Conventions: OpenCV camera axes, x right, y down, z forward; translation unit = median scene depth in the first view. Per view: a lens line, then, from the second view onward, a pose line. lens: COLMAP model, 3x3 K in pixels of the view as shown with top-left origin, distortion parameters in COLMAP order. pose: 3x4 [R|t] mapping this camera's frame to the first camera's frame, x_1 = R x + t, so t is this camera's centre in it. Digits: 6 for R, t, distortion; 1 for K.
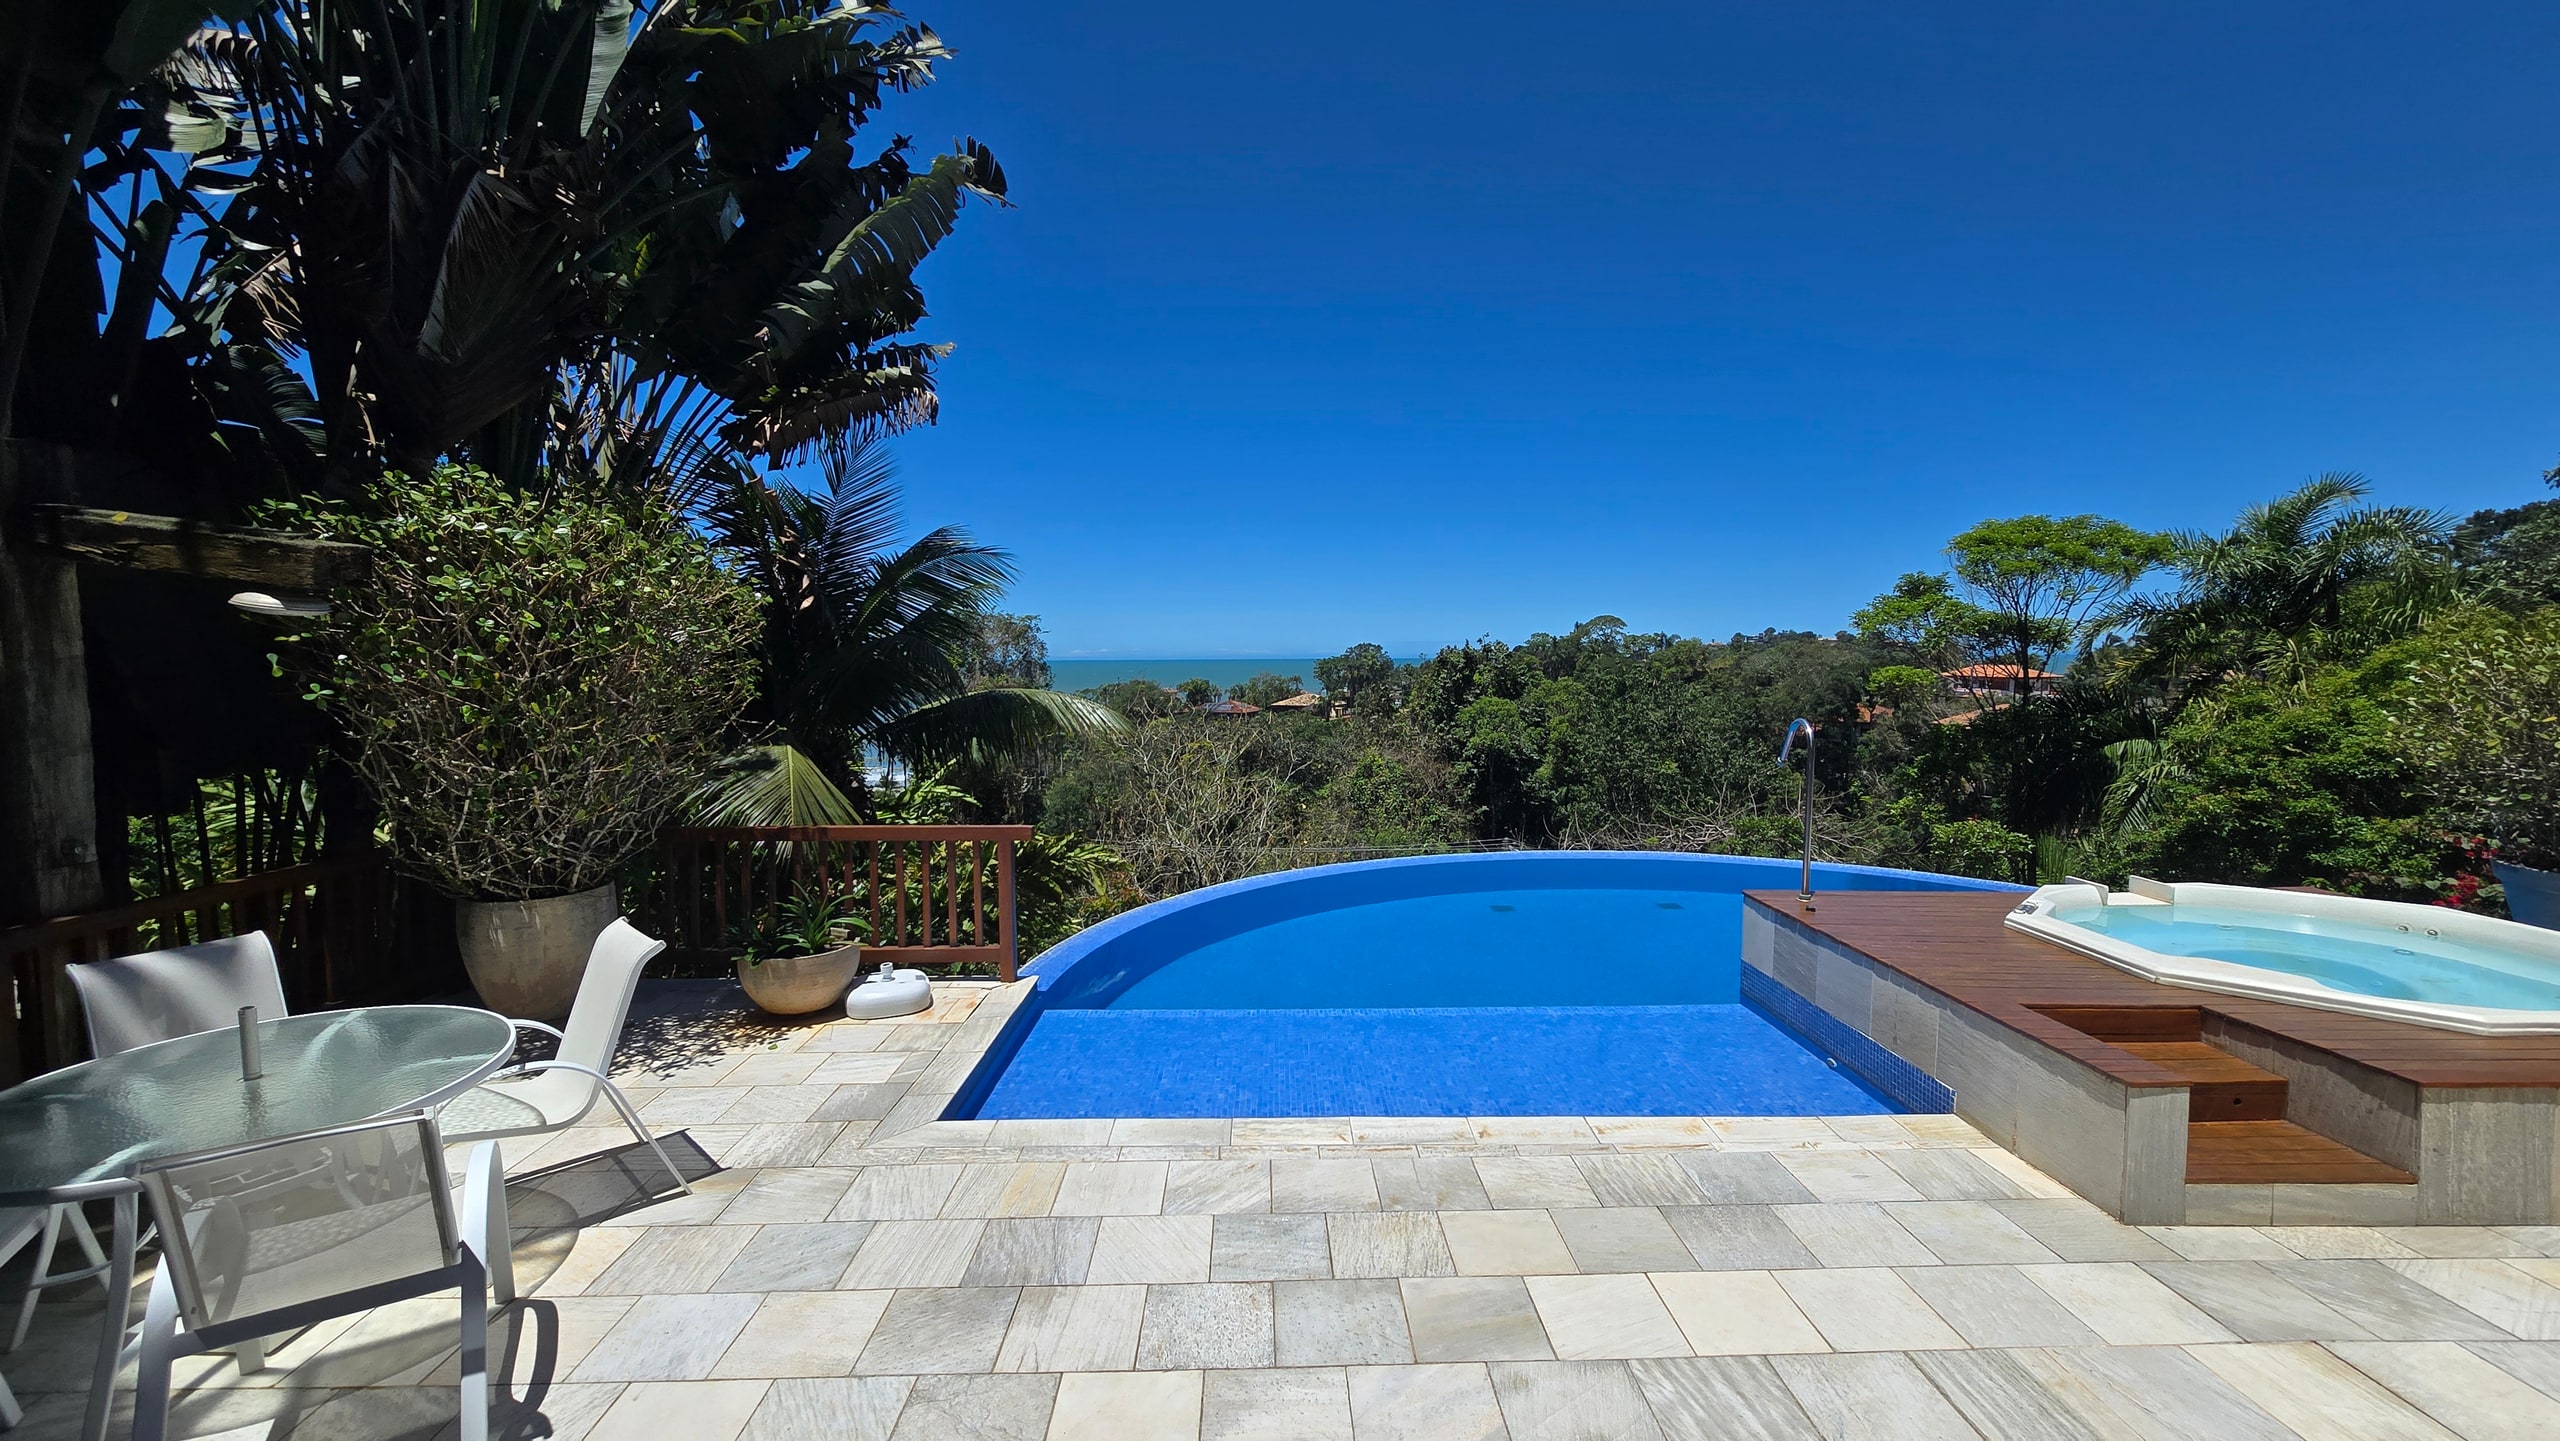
lens RADIAL K [[1042.0, 0, 1269.2], [0, 1042.0, 700.1], [0, 0, 1]] dist [-0.006844, 0.000517]
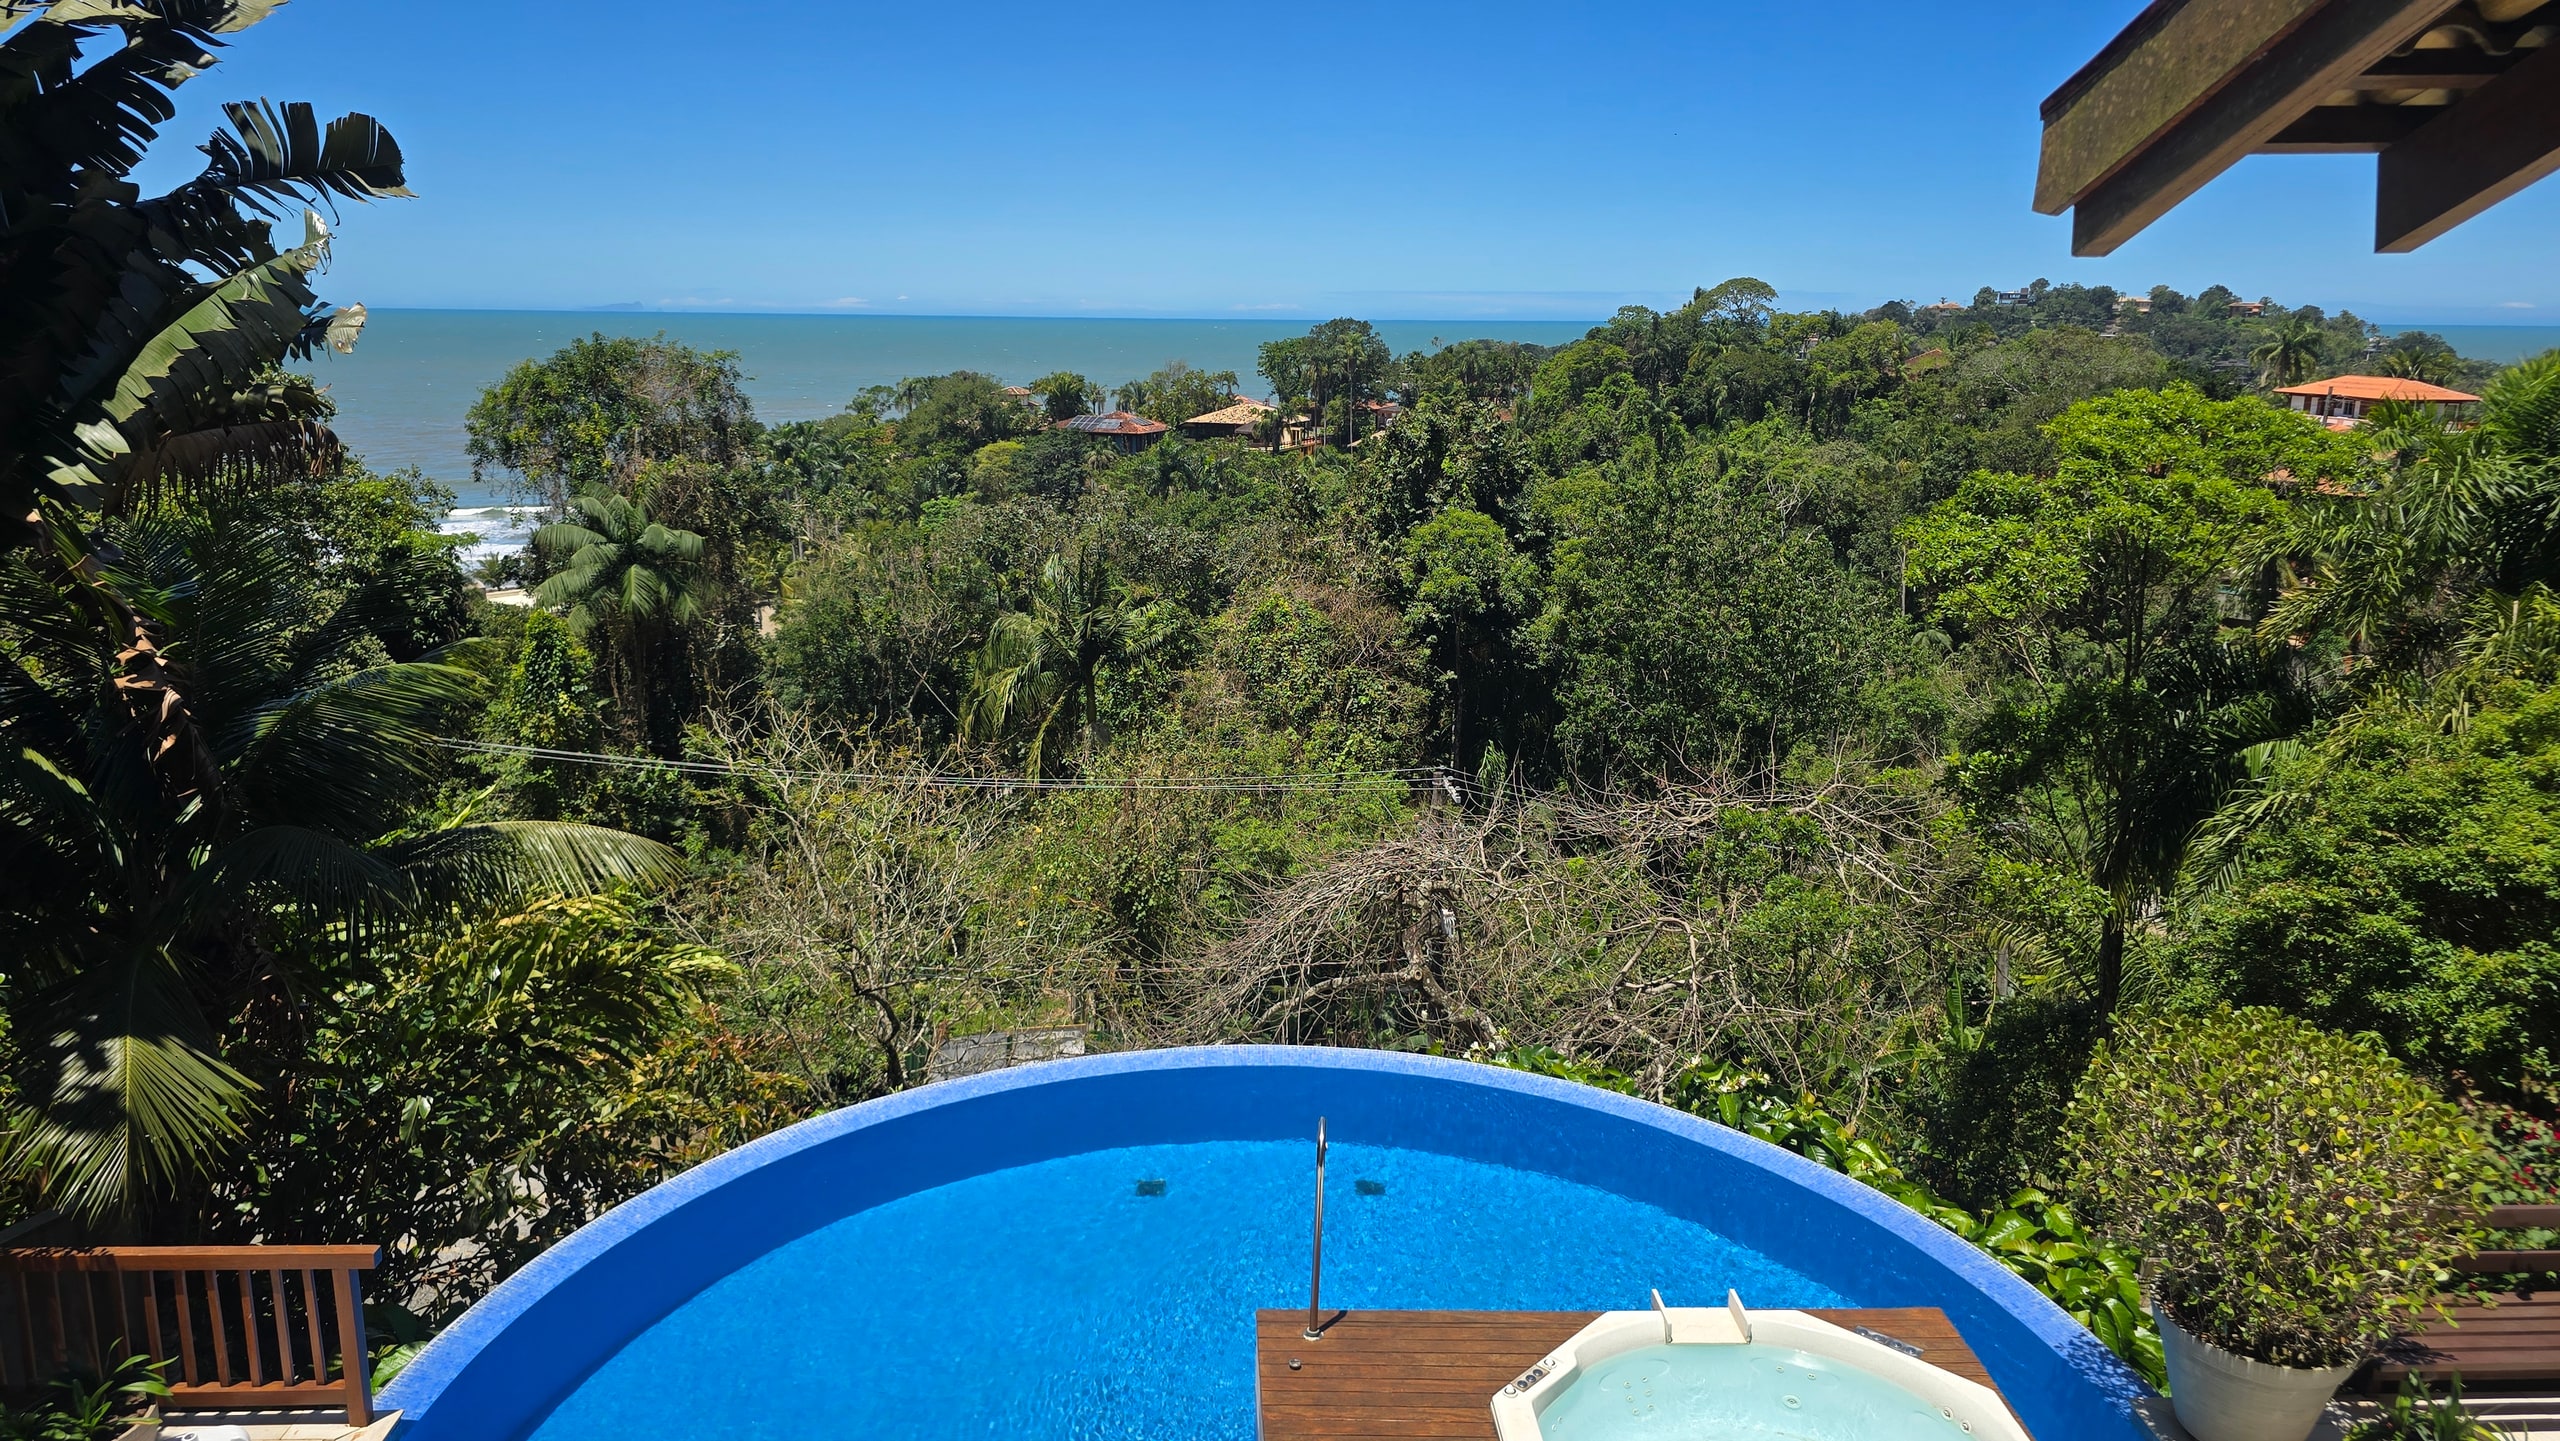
lens RADIAL K [[1714.1, 0, 1246.5], [0, 1714.1, 690.6], [0, 0, 1]] dist [0.074183, -0.077264]
pose [[0.999577, 0.007692, 0.028063, 0.053360], [-0.012445, 0.984786, 0.173326, -0.072153], [-0.026303, -0.173602, 0.984465, -0.037451]]
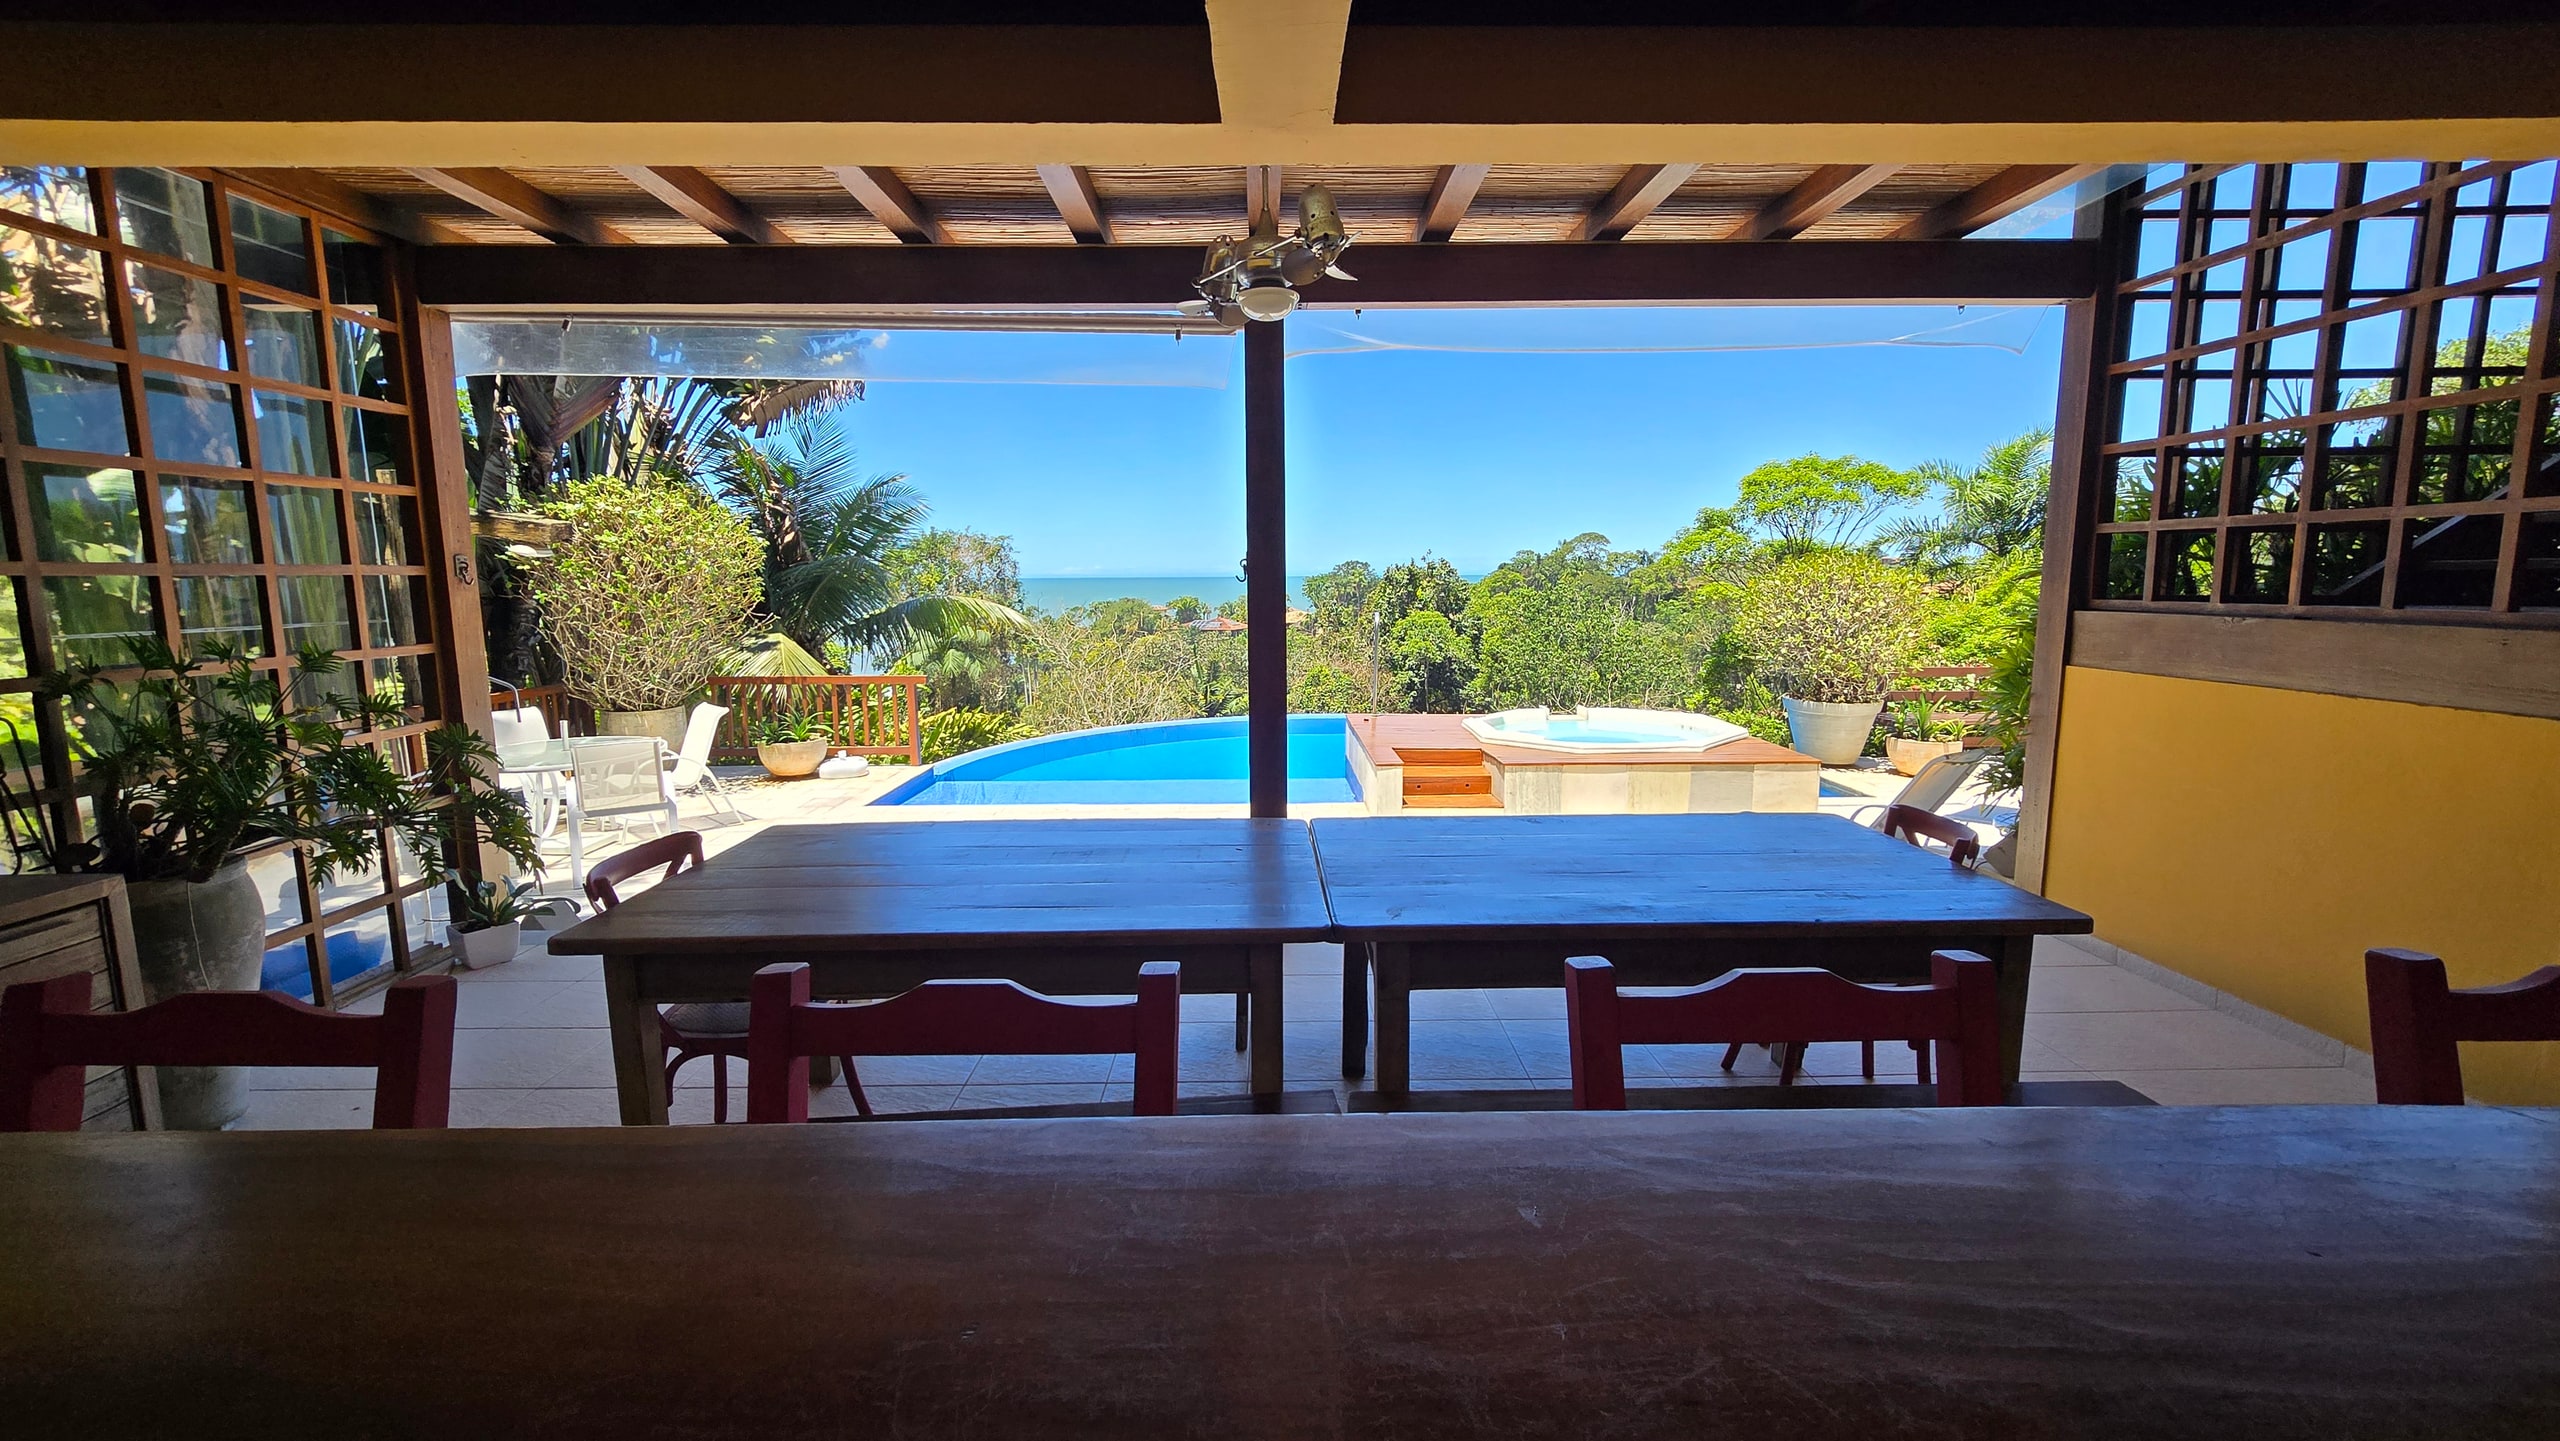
lens RADIAL K [[1048.4, 0, 1275.9], [0, 1048.4, 720.9], [0, 0, 1]] dist [-0.001670, -0.000432]
pose [[0.999955, -0.002401, 0.009178, 0.042936], [0.001495, 0.995243, 0.097414, 0.003702], [-0.009368, -0.097396, 0.995202, -0.094497]]
